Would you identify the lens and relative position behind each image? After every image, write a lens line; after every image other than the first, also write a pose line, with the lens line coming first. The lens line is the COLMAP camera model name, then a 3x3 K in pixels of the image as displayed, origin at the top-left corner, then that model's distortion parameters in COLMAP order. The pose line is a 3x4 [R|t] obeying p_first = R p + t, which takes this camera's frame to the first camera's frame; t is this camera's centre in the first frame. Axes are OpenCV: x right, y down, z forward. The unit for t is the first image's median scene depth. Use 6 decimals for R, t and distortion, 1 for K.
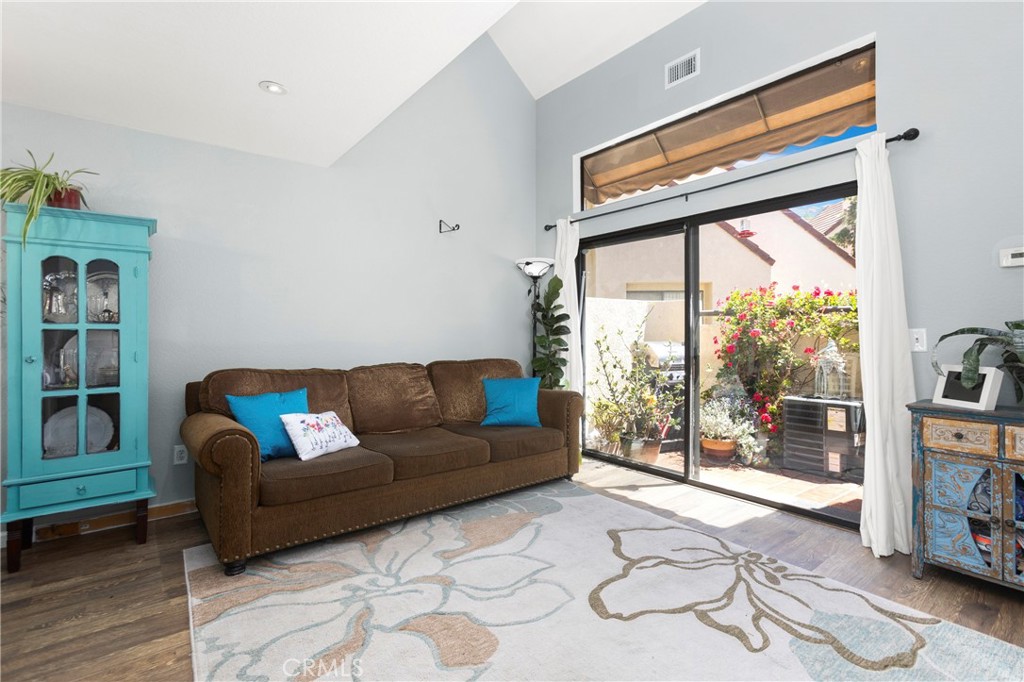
lens RADIAL K [[480.7, 0, 507.4], [0, 480.7, 331.6], [0, 0, 1]] dist [-0.007333, 0.004734]
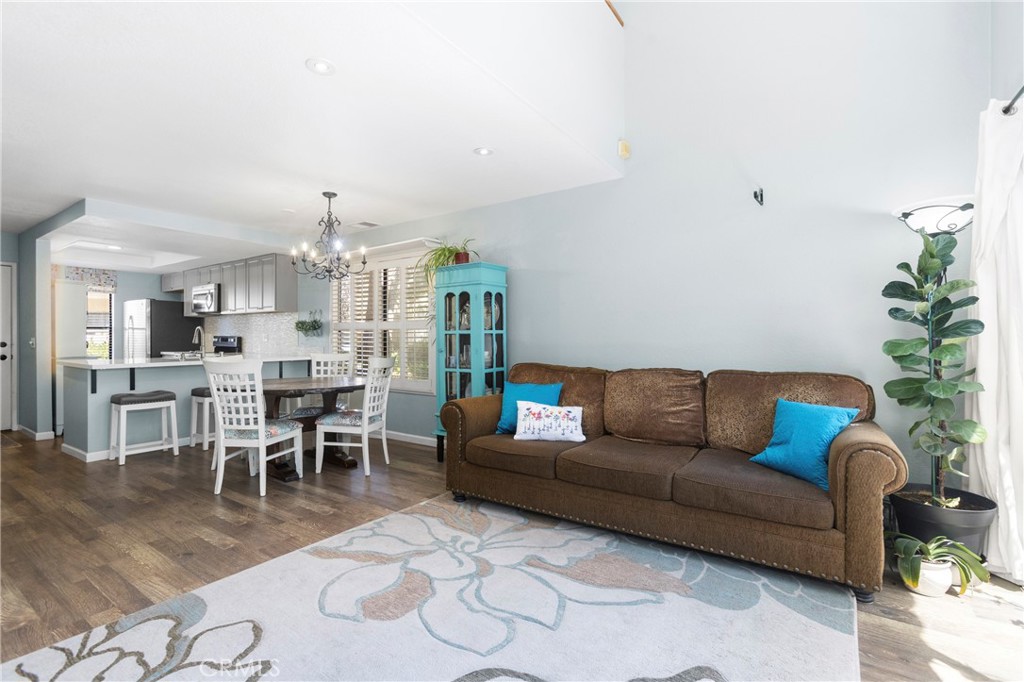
lens RADIAL K [[462.3, 0, 515.5], [0, 462.3, 344.1], [0, 0, 1]] dist [-0.012355, 0.006337]
pose [[0.317981, 0.015547, -0.947970, 0.746667], [0.003633, 0.999838, 0.017616, 0.003640], [0.948090, -0.009045, 0.317873, 0.665812]]
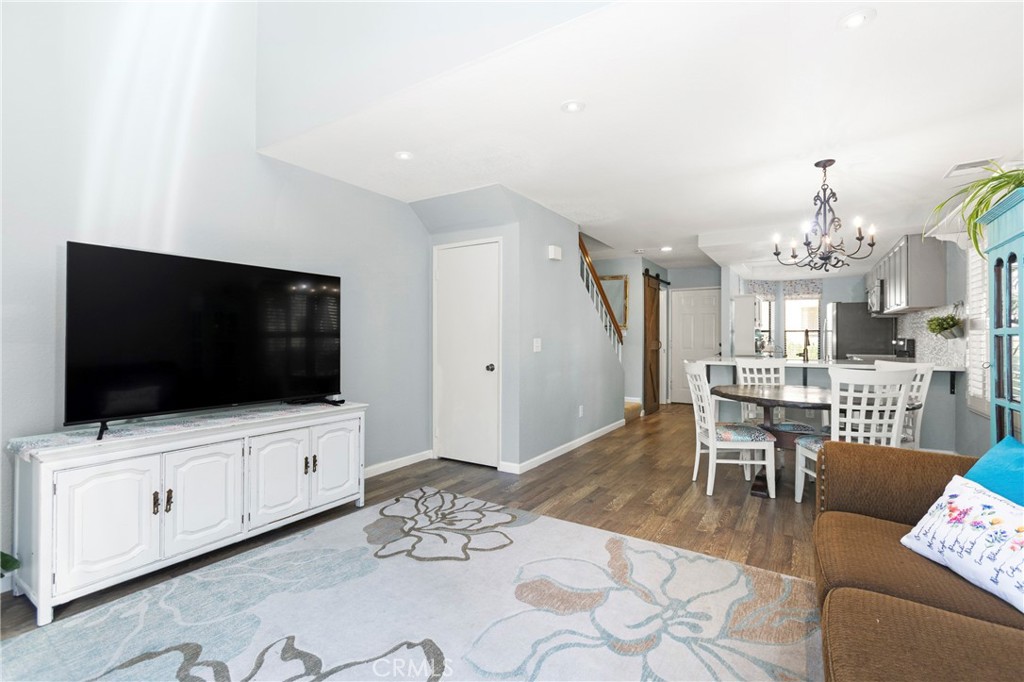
lens RADIAL K [[462.3, 0, 510.1], [0, 462.3, 337.7], [0, 0, 1]] dist [-0.012355, 0.006337]
pose [[-0.937559, 0.000504, -0.347826, 0.281324], [0.002504, 0.999983, -0.005300, 0.002648], [0.347817, -0.005840, -0.937544, 1.477997]]
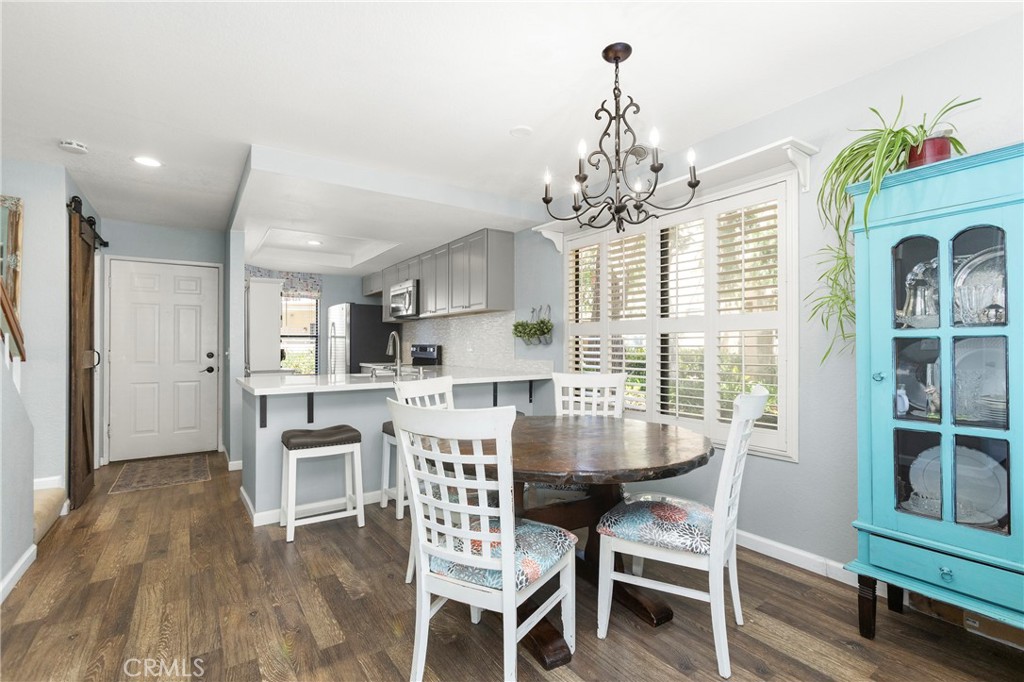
lens RADIAL K [[462.3, 0, 516.3], [0, 462.3, 344.0], [0, 0, 1]] dist [-0.012355, 0.006337]
pose [[-0.036184, -0.000622, -0.999345, -0.216940], [0.008715, 0.999962, -0.000938, 0.001093], [0.999307, -0.008743, -0.036177, 0.417348]]
